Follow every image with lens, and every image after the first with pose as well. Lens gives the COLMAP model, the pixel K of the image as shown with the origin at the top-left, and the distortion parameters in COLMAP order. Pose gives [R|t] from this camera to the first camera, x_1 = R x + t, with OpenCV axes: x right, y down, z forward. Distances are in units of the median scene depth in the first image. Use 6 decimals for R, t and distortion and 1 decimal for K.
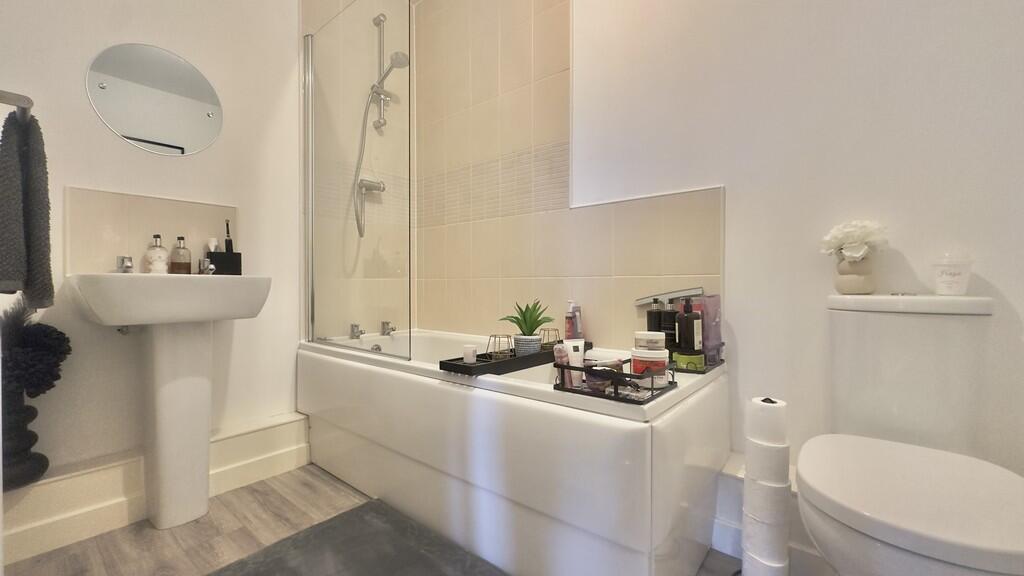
lens RADIAL K [[409.6, 0, 510.8], [0, 409.6, 288.0], [0, 0, 1]] dist [-0.000331, 0.000291]
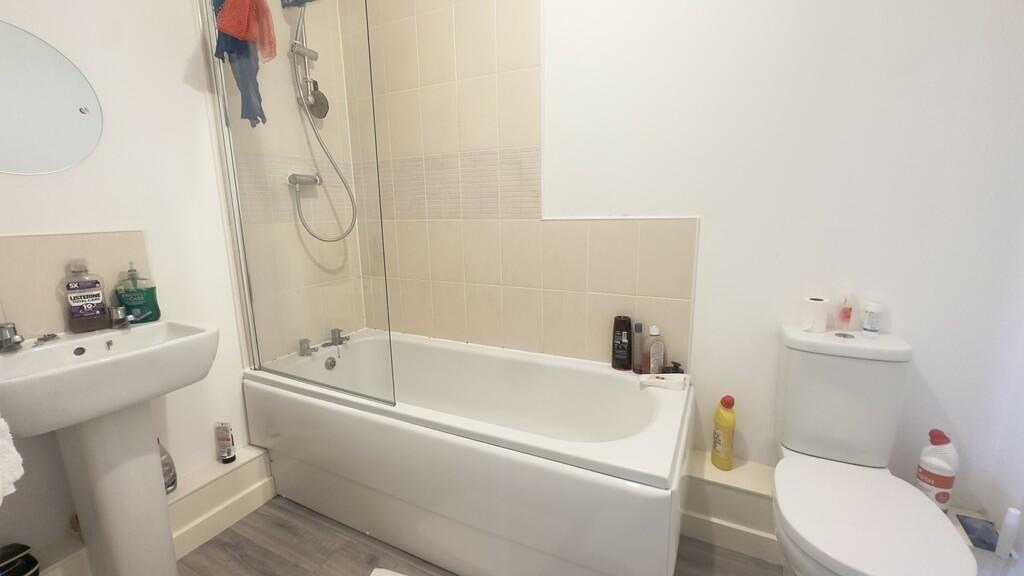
lens RADIAL K [[409.6, 0, 510.8], [0, 409.6, 288.0], [0, 0, 1]] dist [-0.000331, 0.000291]
pose [[0.973339, -0.053870, 0.222954, -0.152260], [0.013659, 0.983917, 0.178102, -0.207605], [-0.228963, -0.170309, 0.958421, 0.055998]]
